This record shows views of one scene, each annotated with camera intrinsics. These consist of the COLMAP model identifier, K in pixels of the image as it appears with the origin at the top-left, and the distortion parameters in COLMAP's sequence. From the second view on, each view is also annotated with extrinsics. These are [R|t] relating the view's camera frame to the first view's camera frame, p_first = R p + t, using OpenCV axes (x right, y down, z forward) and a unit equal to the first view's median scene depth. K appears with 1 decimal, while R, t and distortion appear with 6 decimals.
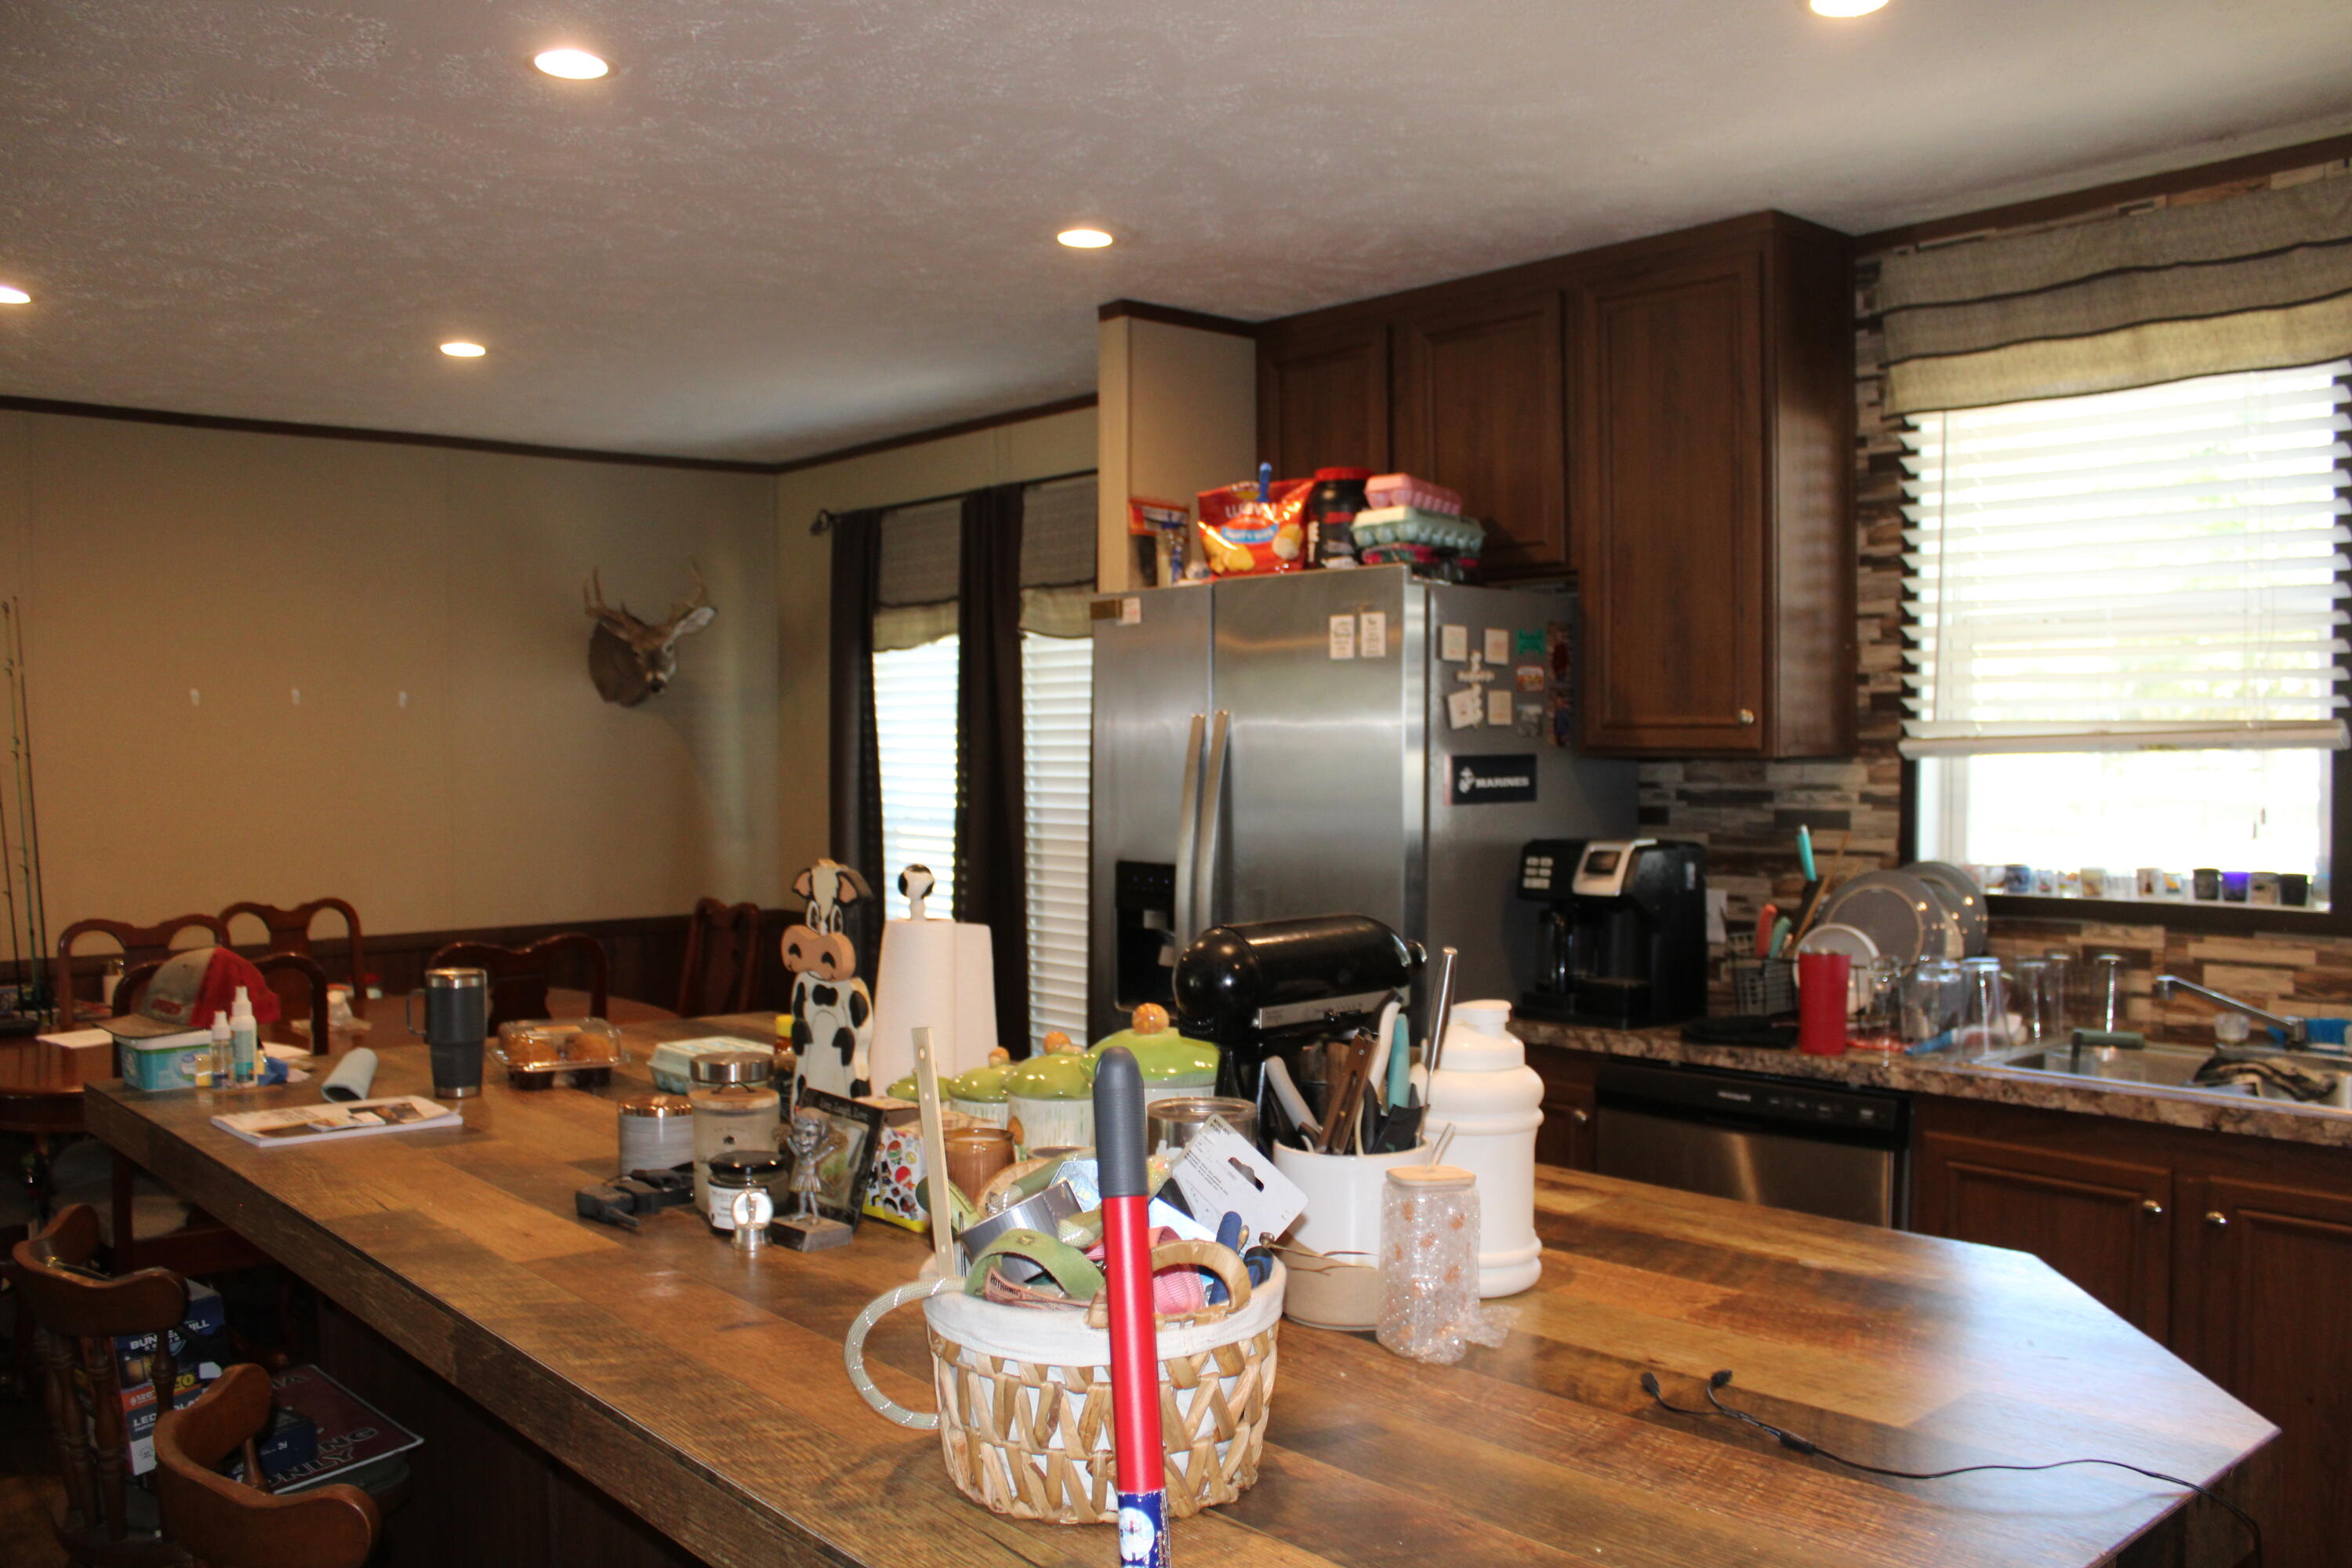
lens RADIAL K [[1954.9, 0, 1176.1], [0, 1954.9, 798.2], [0, 0, 1]] dist [-0.156388, 0.139440]
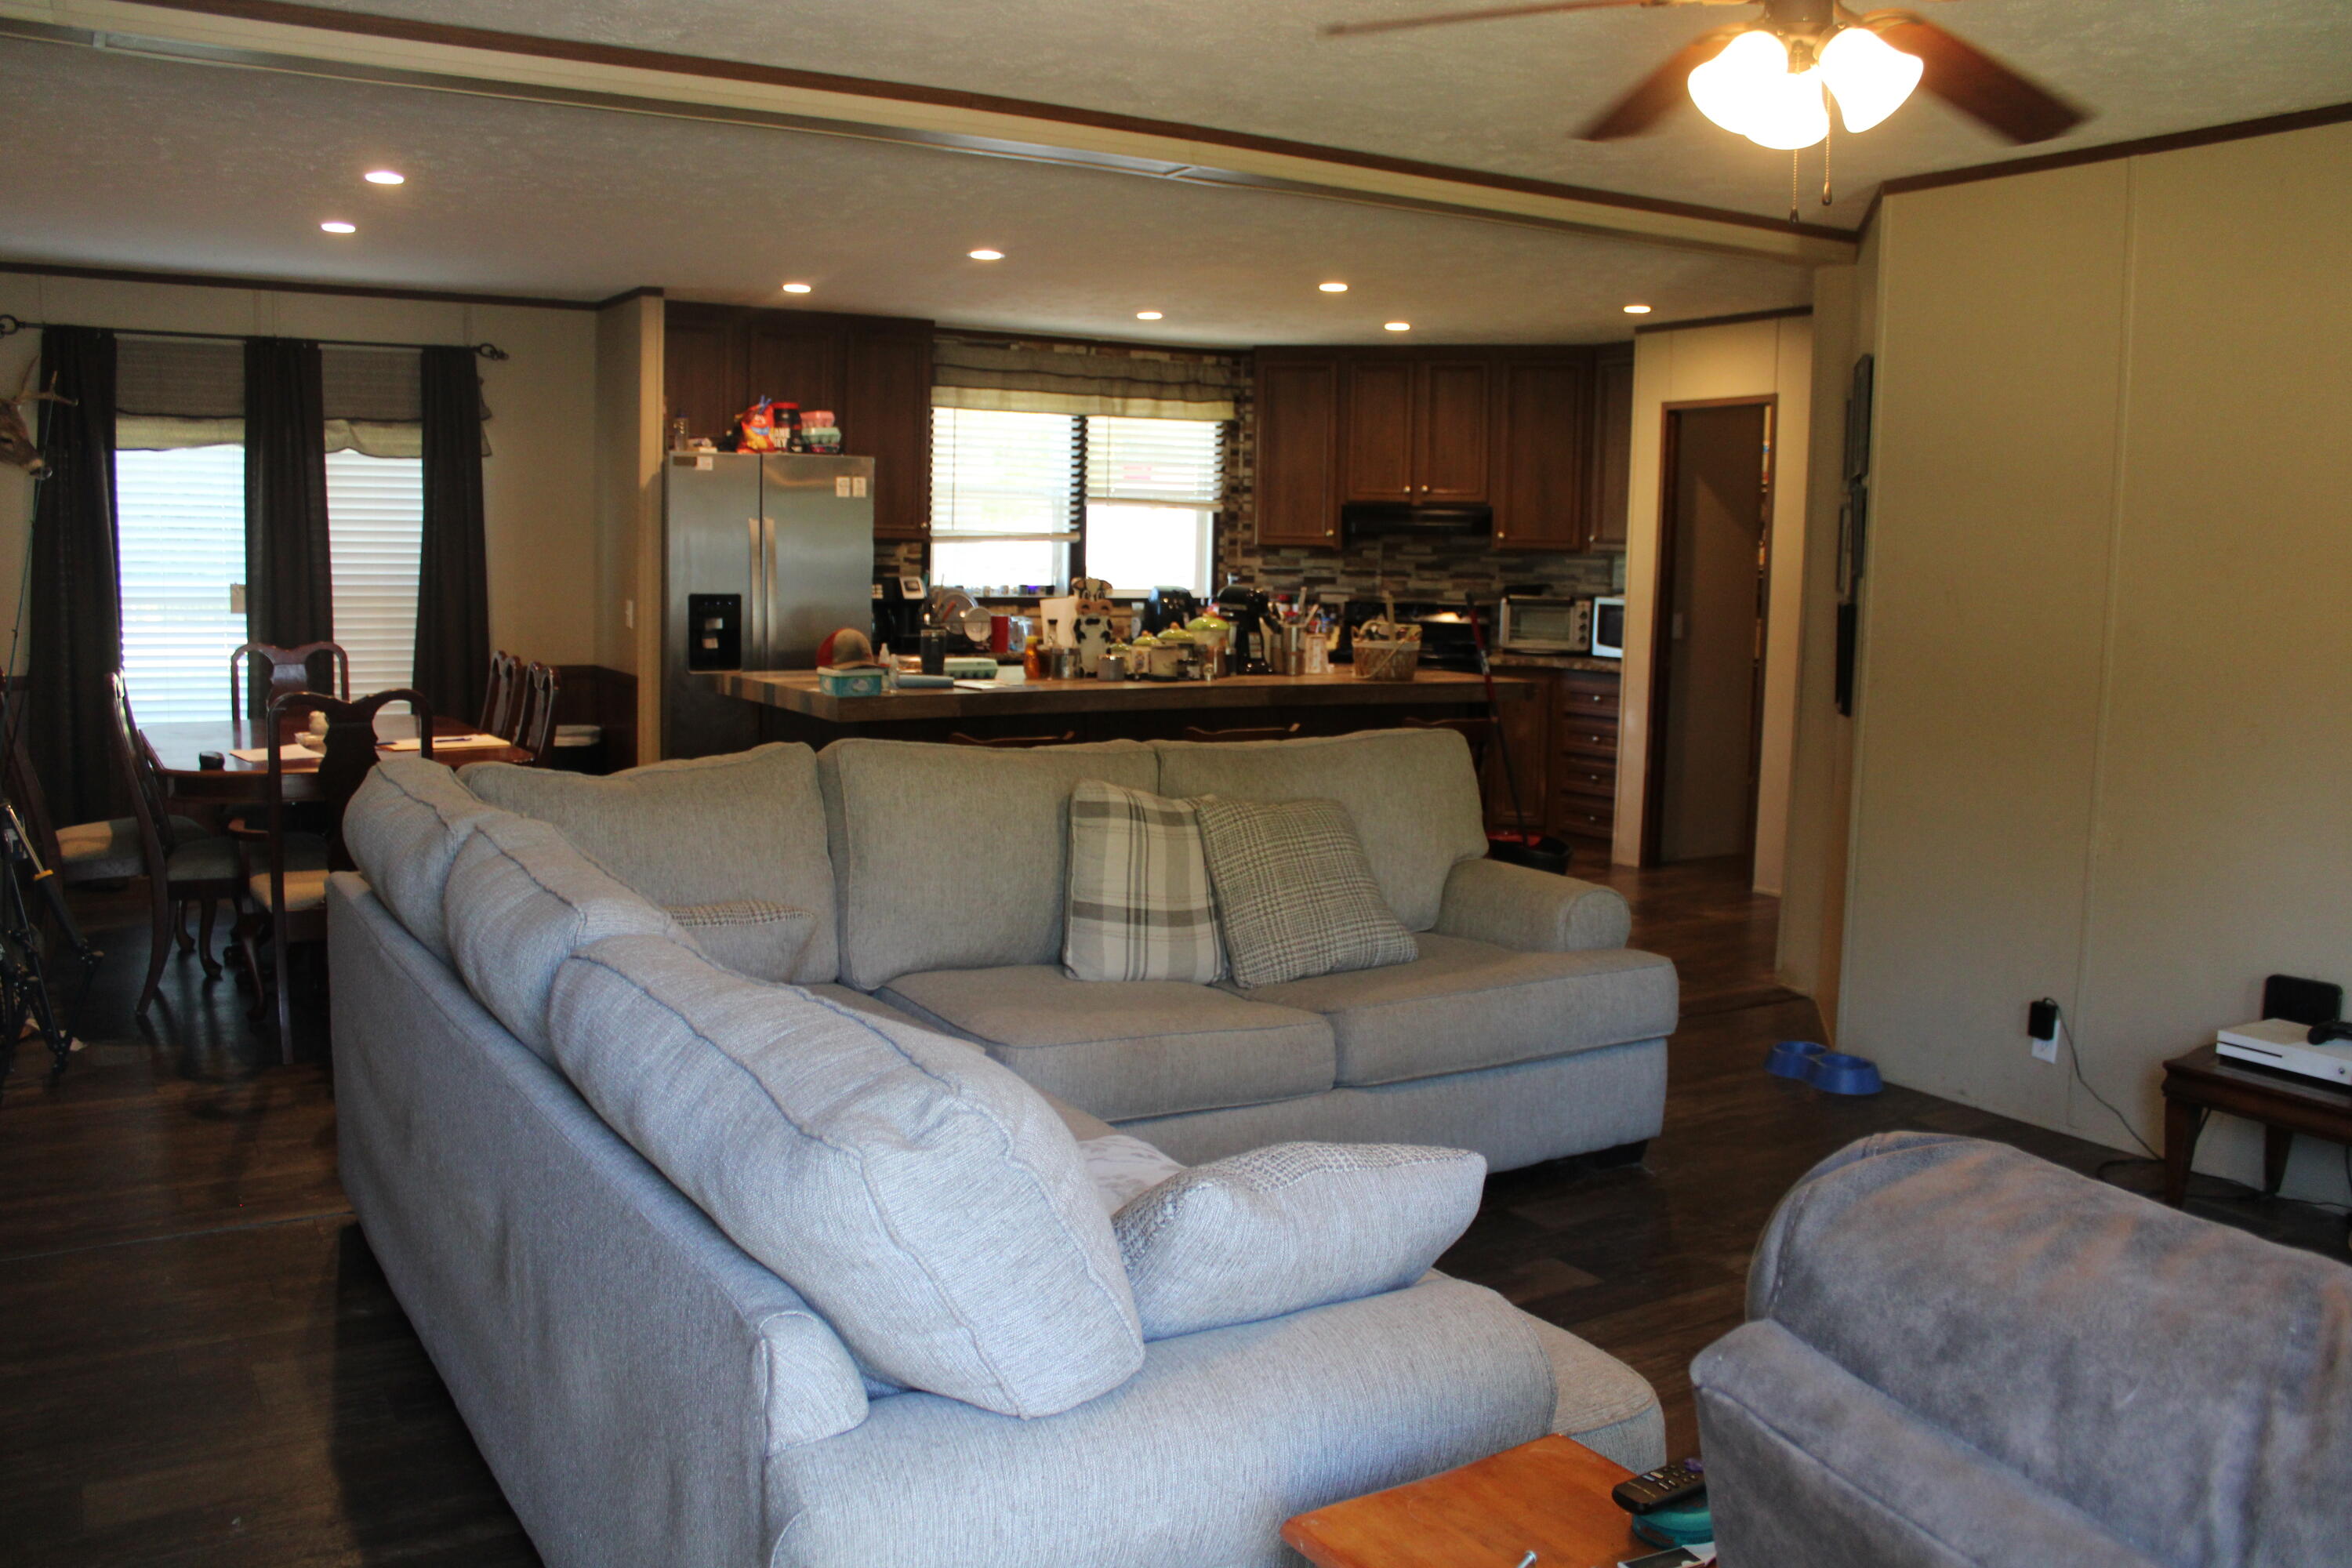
lens RADIAL K [[1954.9, 0, 1176.1], [0, 1954.9, 798.2], [0, 0, 1]] dist [-0.156388, 0.139440]
pose [[0.194151, -0.114804, 0.974231, -1.506813], [0.007793, 0.993277, 0.115496, 0.013517], [-0.980941, -0.014832, 0.193740, 0.142321]]
